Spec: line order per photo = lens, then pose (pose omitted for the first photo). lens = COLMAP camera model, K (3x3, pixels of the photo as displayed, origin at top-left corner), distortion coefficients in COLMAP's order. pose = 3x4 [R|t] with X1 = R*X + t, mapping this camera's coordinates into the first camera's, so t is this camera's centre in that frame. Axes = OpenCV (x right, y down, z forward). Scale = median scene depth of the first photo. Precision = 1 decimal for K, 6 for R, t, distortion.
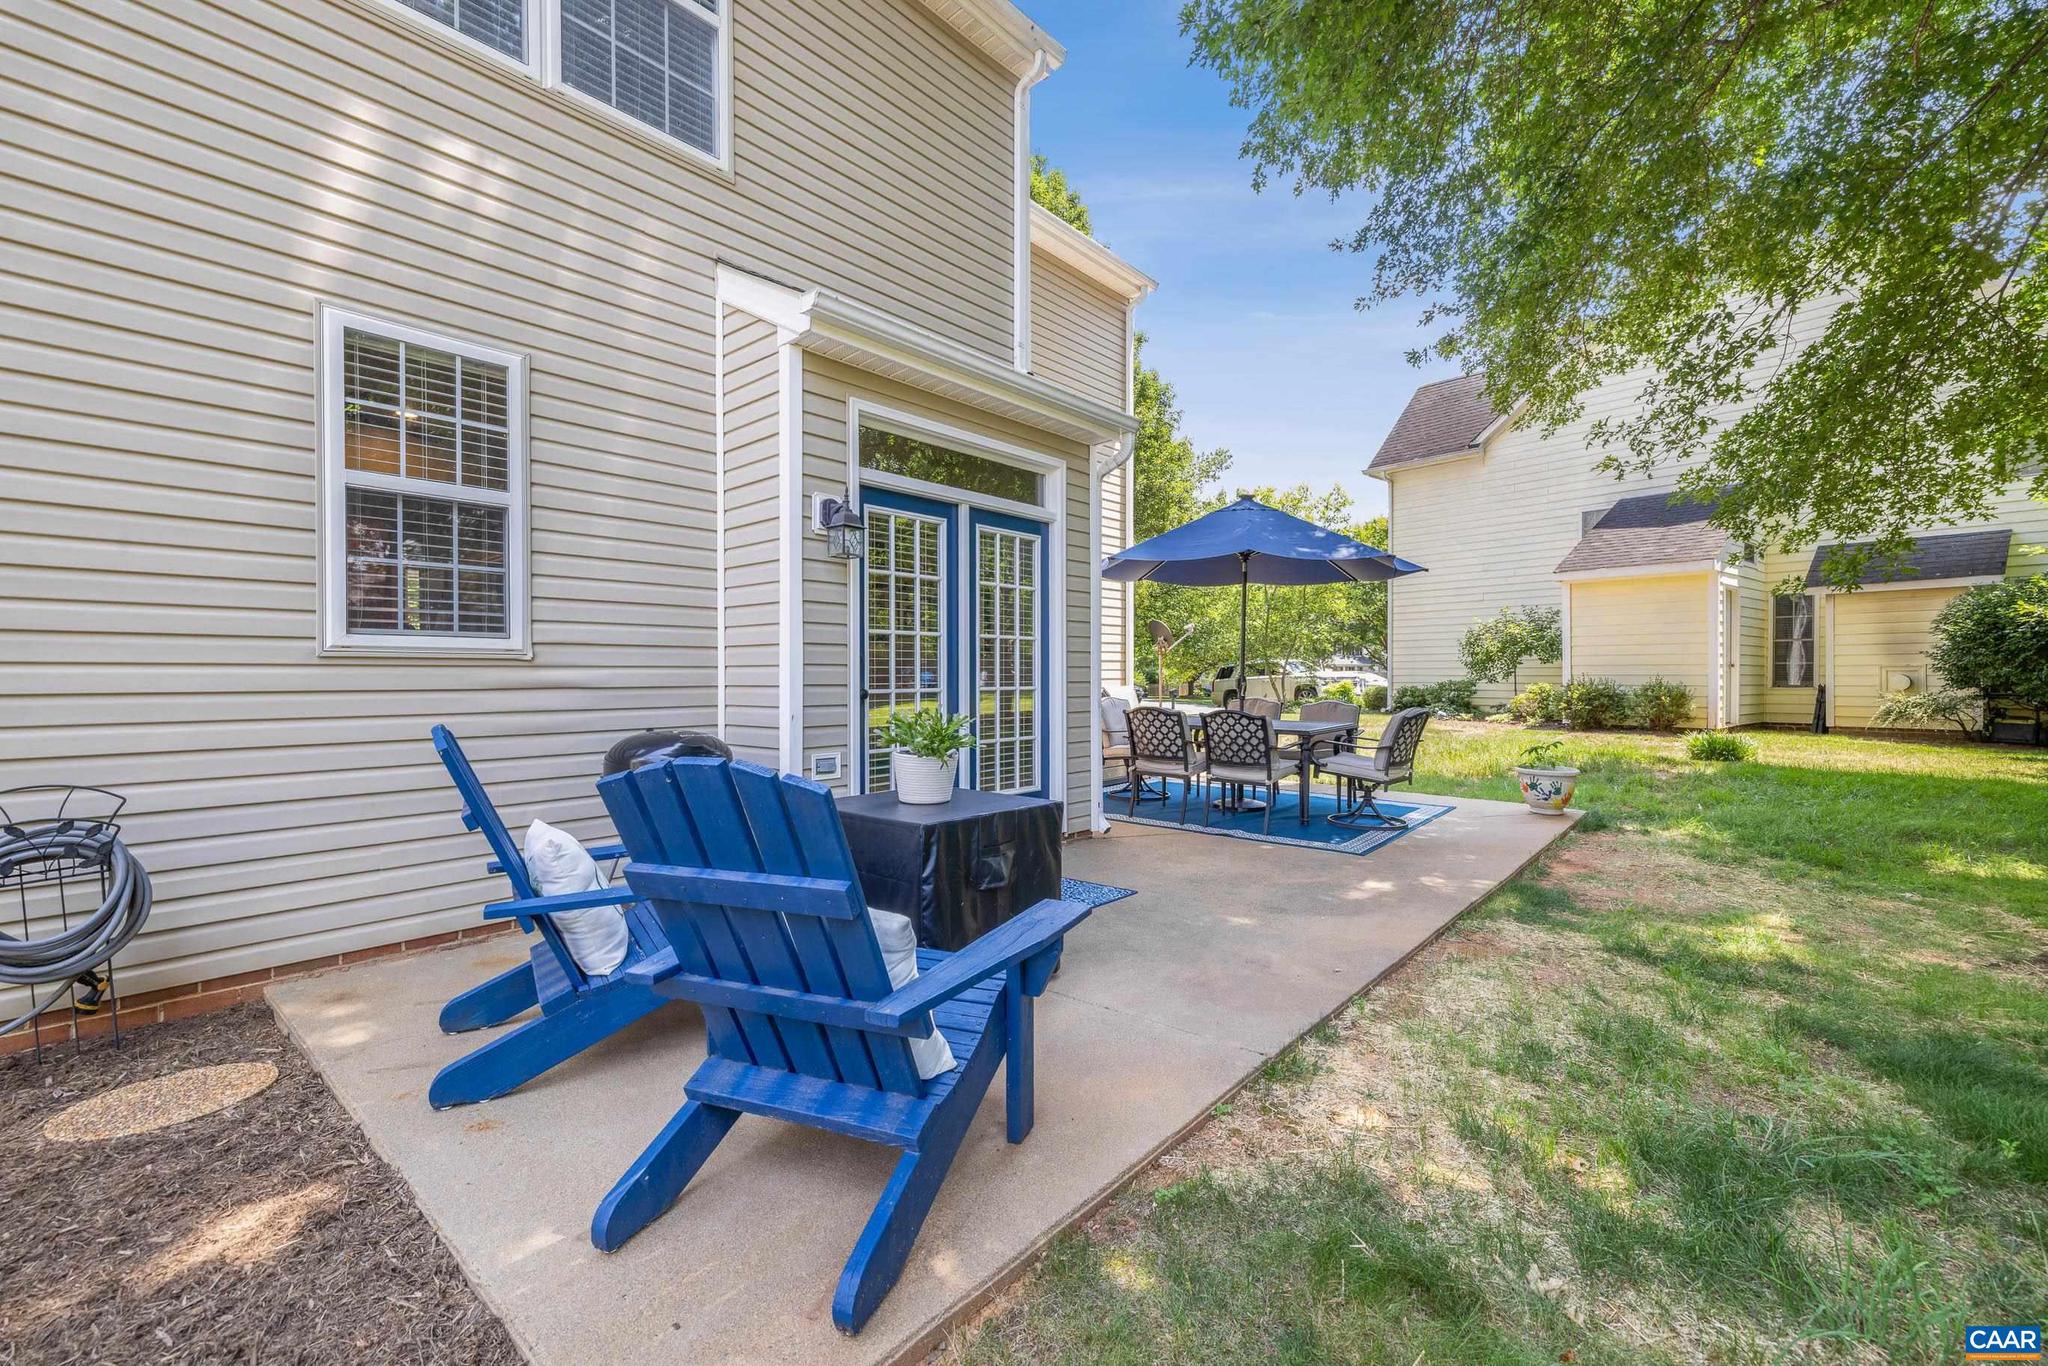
lens RADIAL K [[849.0, 0, 1026.8], [0, 849.0, 684.2], [0, 0, 1]] dist [-0.003080, 0.000459]
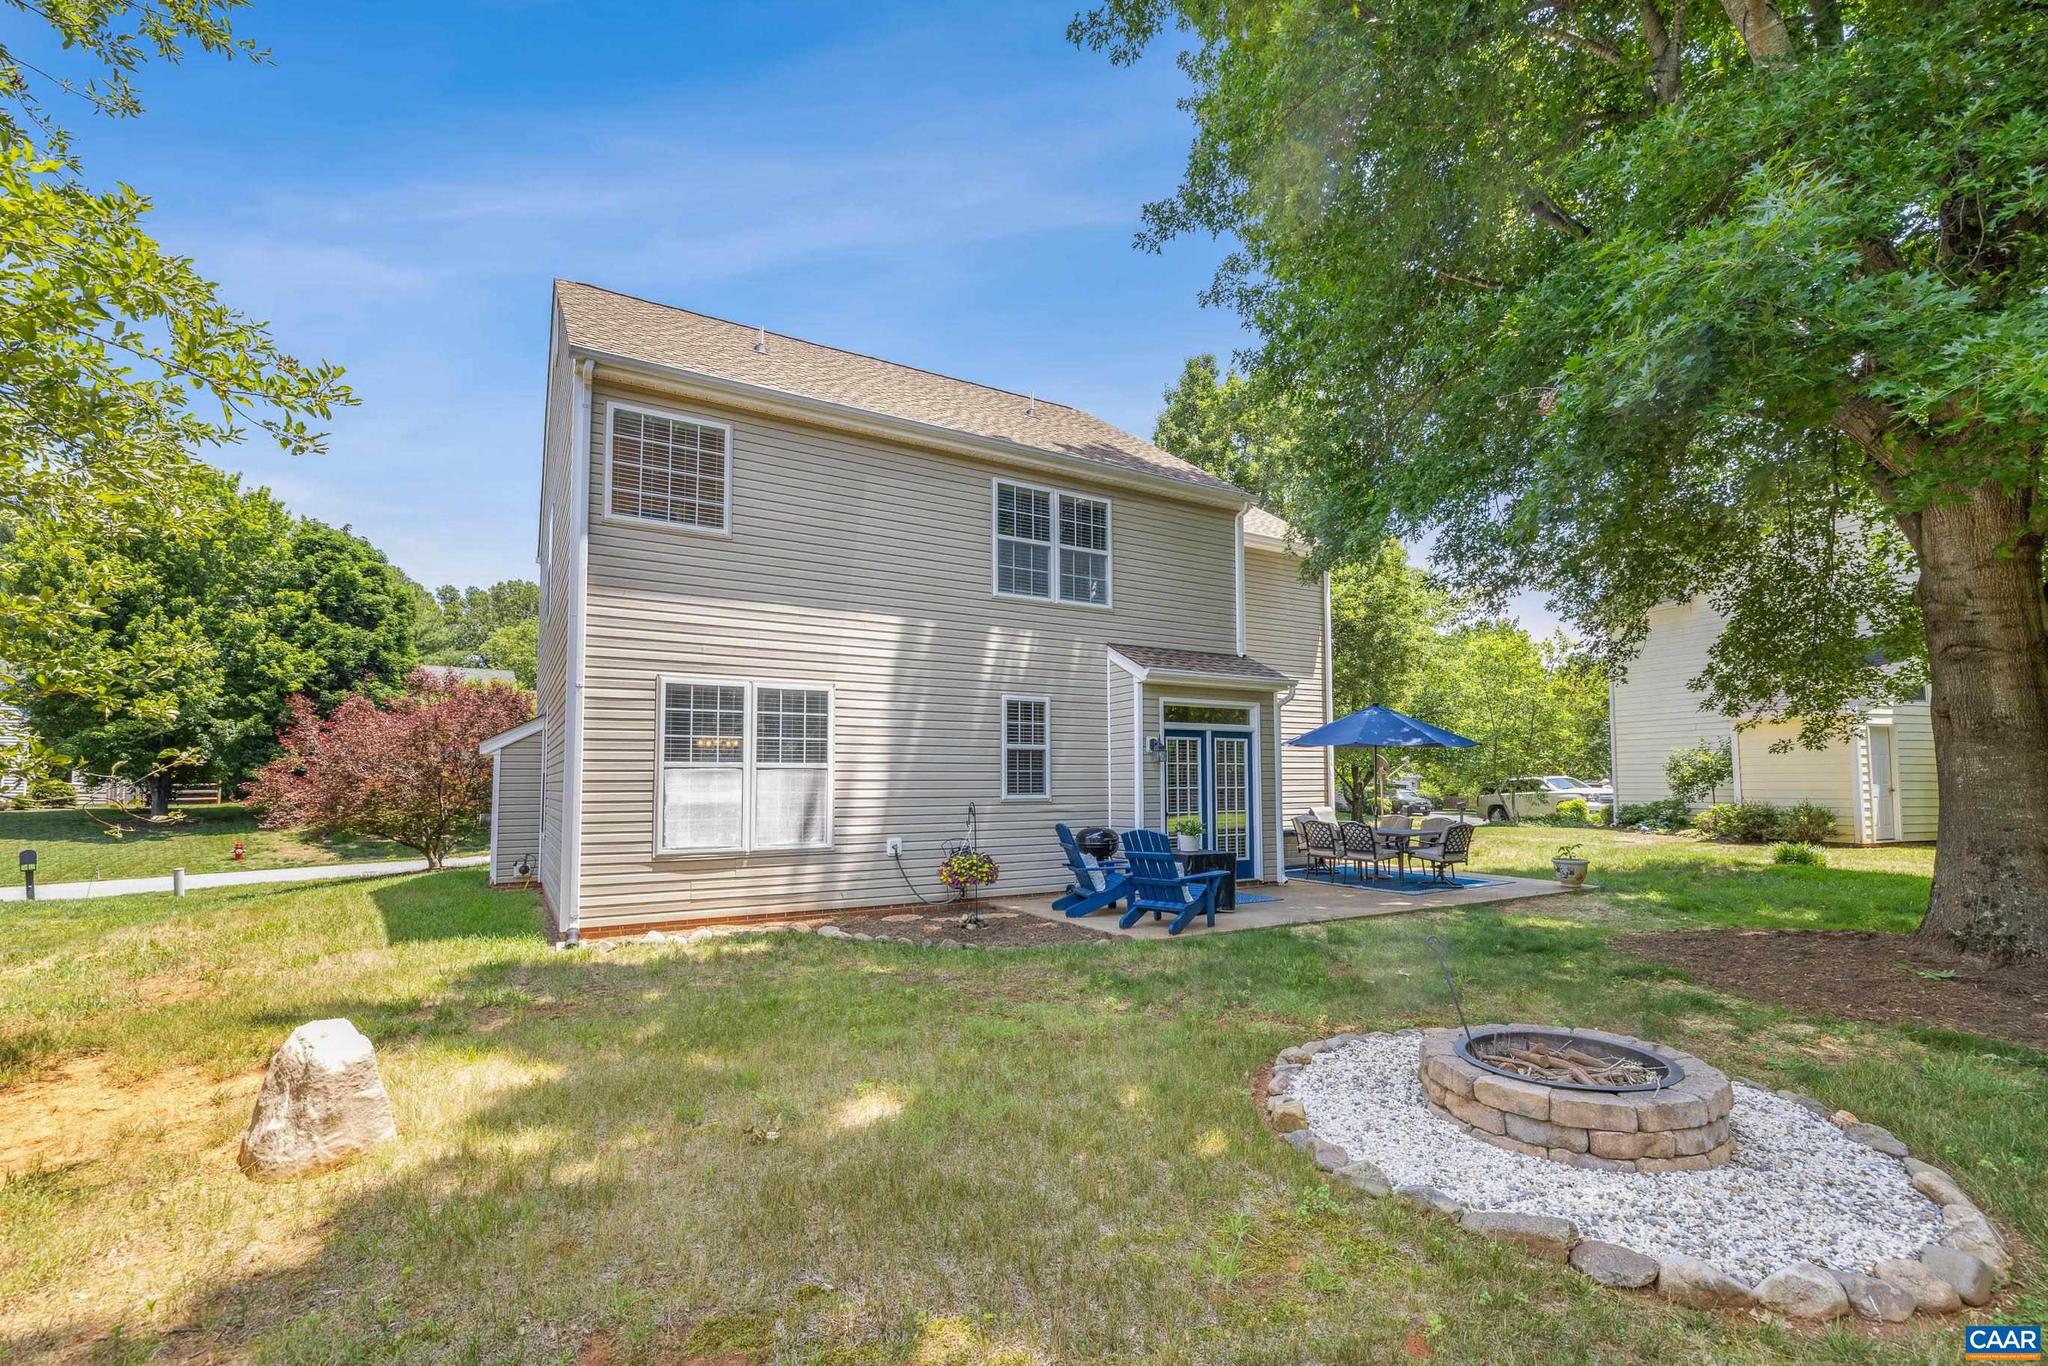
lens RADIAL K [[849.0, 0, 1010.0], [0, 849.0, 762.7], [0, 0, 1]] dist [-0.003080, 0.000459]
pose [[0.938998, -0.012404, -0.343698, 0.216886], [-0.000421, 0.999307, -0.037214, -0.041957], [0.343922, 0.035089, 0.938342, -1.383979]]
